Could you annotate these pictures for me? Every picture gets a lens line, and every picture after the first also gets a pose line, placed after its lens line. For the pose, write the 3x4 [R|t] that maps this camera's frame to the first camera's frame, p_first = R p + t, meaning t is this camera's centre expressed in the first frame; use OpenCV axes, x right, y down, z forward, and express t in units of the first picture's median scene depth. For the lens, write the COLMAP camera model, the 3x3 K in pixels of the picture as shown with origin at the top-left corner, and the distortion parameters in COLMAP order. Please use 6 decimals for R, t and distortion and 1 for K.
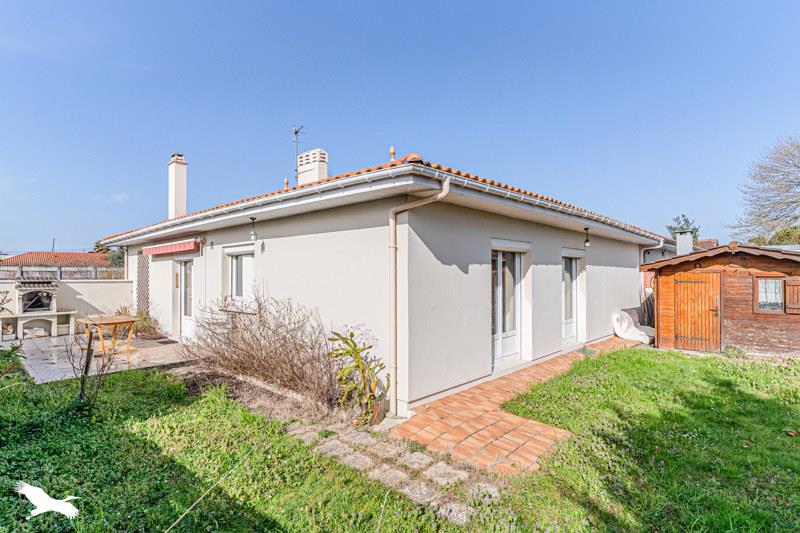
lens RADIAL K [[406.4, 0, 397.2], [0, 406.4, 272.4], [0, 0, 1]] dist [0.001033, -0.000812]
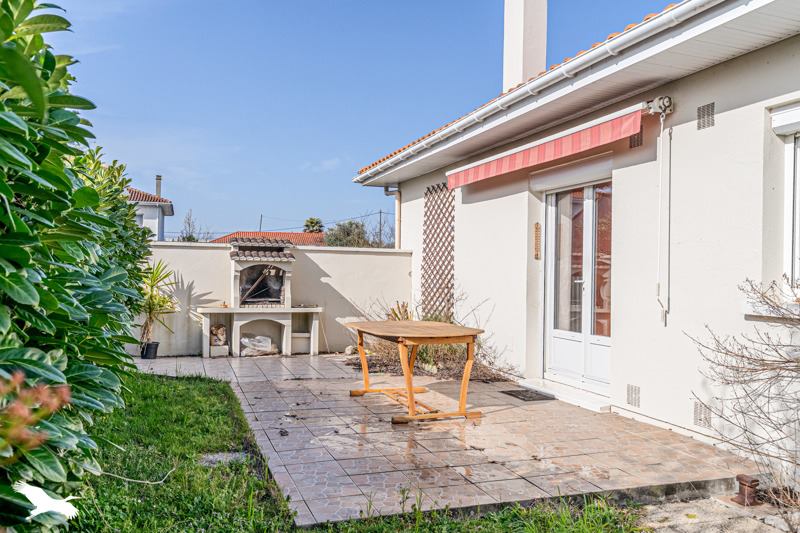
lens RADIAL K [[638.0, 0, 401.4], [0, 638.0, 267.9], [0, 0, 1]] dist [-0.046068, -0.000925]
pose [[0.888499, 0.013859, -0.458670, -0.356544], [-0.016622, 0.999860, -0.001988, 0.047966], [0.458578, 0.009390, 0.888605, 0.362459]]
